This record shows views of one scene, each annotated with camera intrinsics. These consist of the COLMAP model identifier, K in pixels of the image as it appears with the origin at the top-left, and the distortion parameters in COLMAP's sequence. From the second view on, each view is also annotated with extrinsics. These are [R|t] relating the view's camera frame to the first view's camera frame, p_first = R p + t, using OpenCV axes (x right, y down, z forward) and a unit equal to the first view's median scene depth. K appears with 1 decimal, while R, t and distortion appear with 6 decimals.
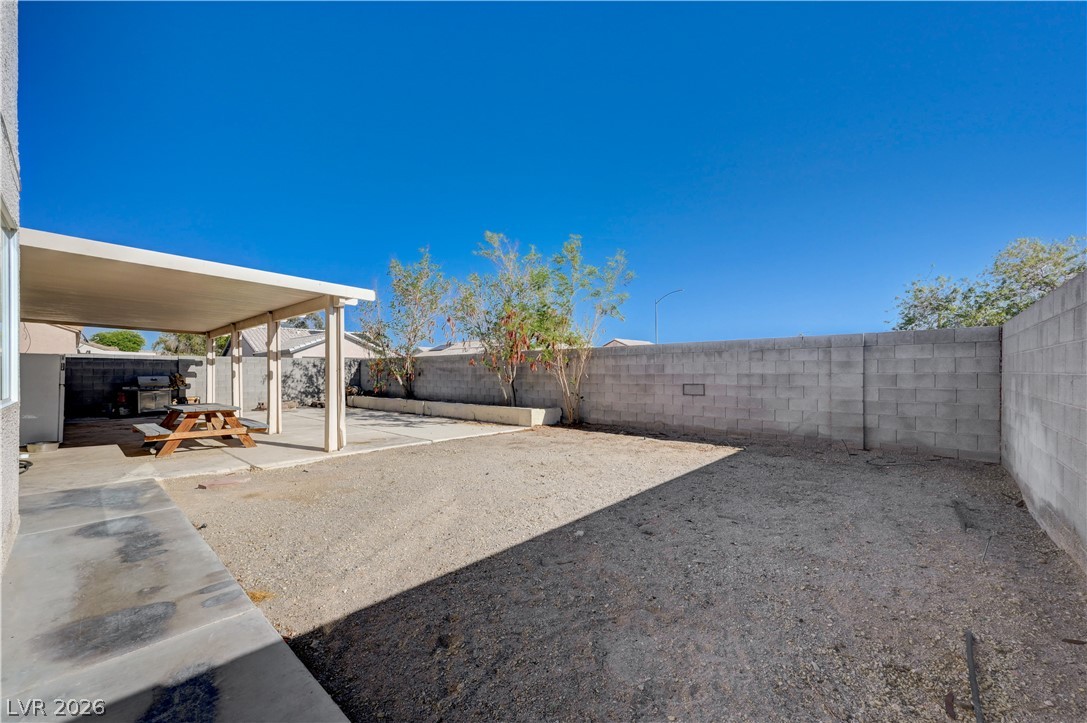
lens RADIAL K [[429.7, 0, 550.1], [0, 429.7, 372.2], [0, 0, 1]] dist [0.004683, -0.000387]
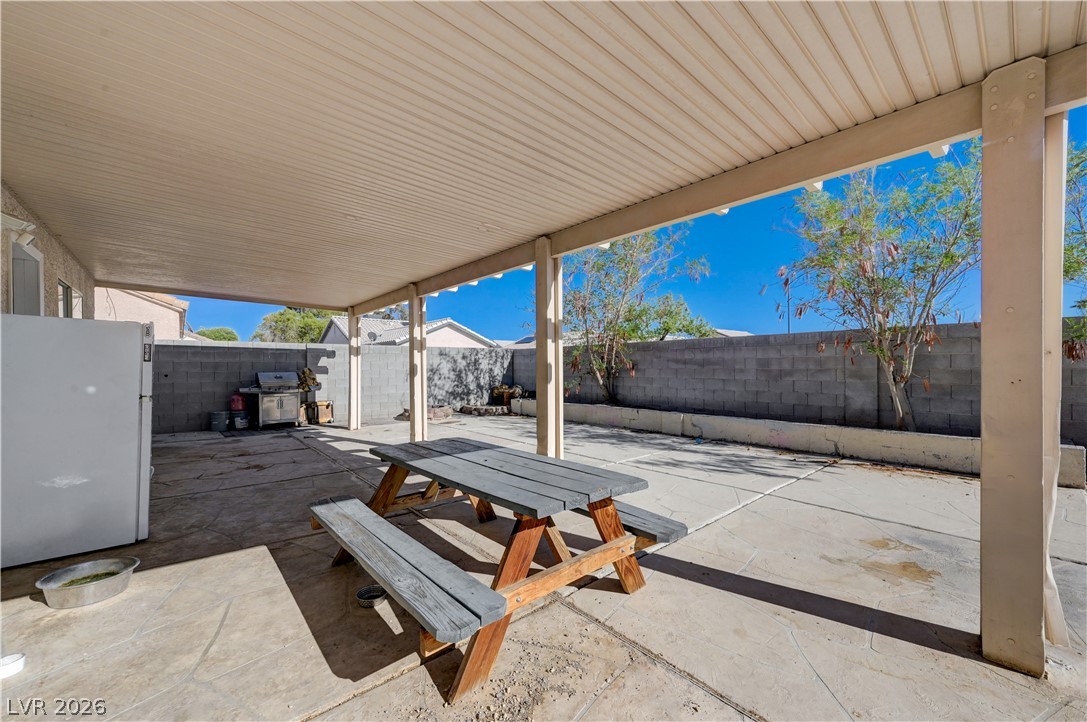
lens RADIAL K [[429.7, 0, 550.1], [0, 429.7, 371.7], [0, 0, 1]] dist [0.004683, -0.000387]
pose [[0.992270, -0.000011, -0.124097, -0.387471], [0.001526, 0.999925, 0.012113, 0.000708], [0.124087, -0.012209, 0.992196, 0.356027]]
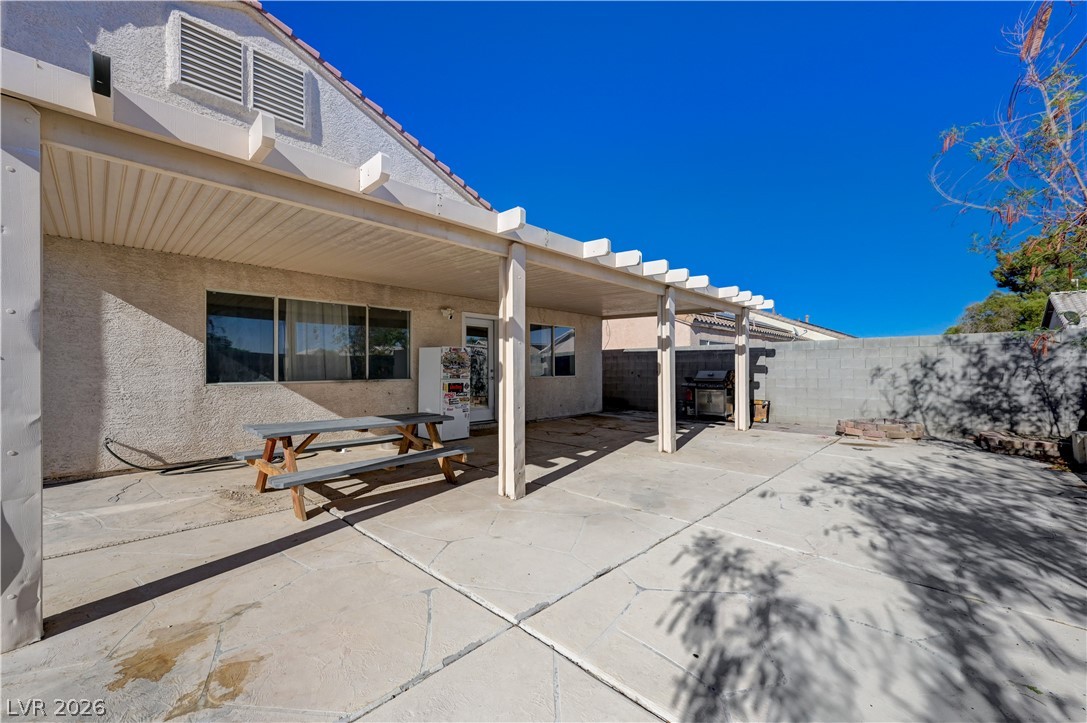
lens RADIAL K [[425.2, 0, 541.2], [0, 425.2, 368.0], [0, 0, 1]] dist [0.011484, -0.000100]
pose [[-0.056318, 0.000439, -0.998413, -0.112089], [0.006701, 0.999978, 0.000062, 0.002266], [0.998390, -0.006687, -0.056320, 0.711388]]
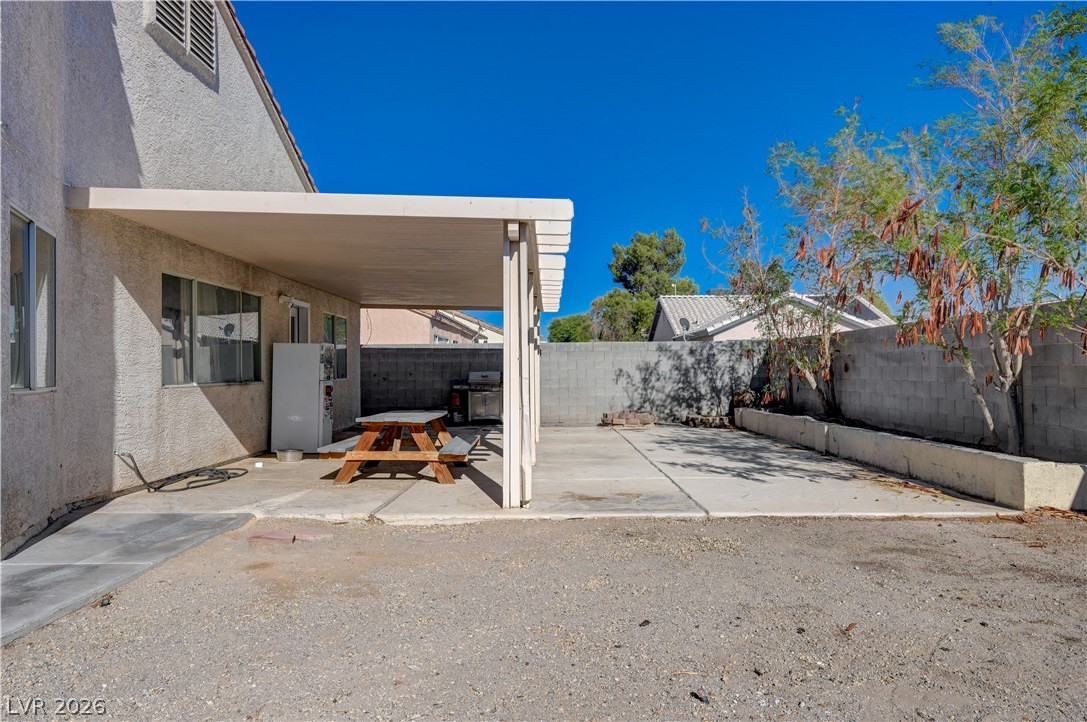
lens RADIAL K [[771.9, 0, 543.5], [0, 771.9, 361.0], [0, 0, 1]] dist [0.009283, 0.002883]
pose [[0.651139, -0.011230, -0.758876, 0.144886], [0.008414, 0.999936, -0.007578, 0.002518], [0.758912, -0.001450, 0.651191, 0.211380]]
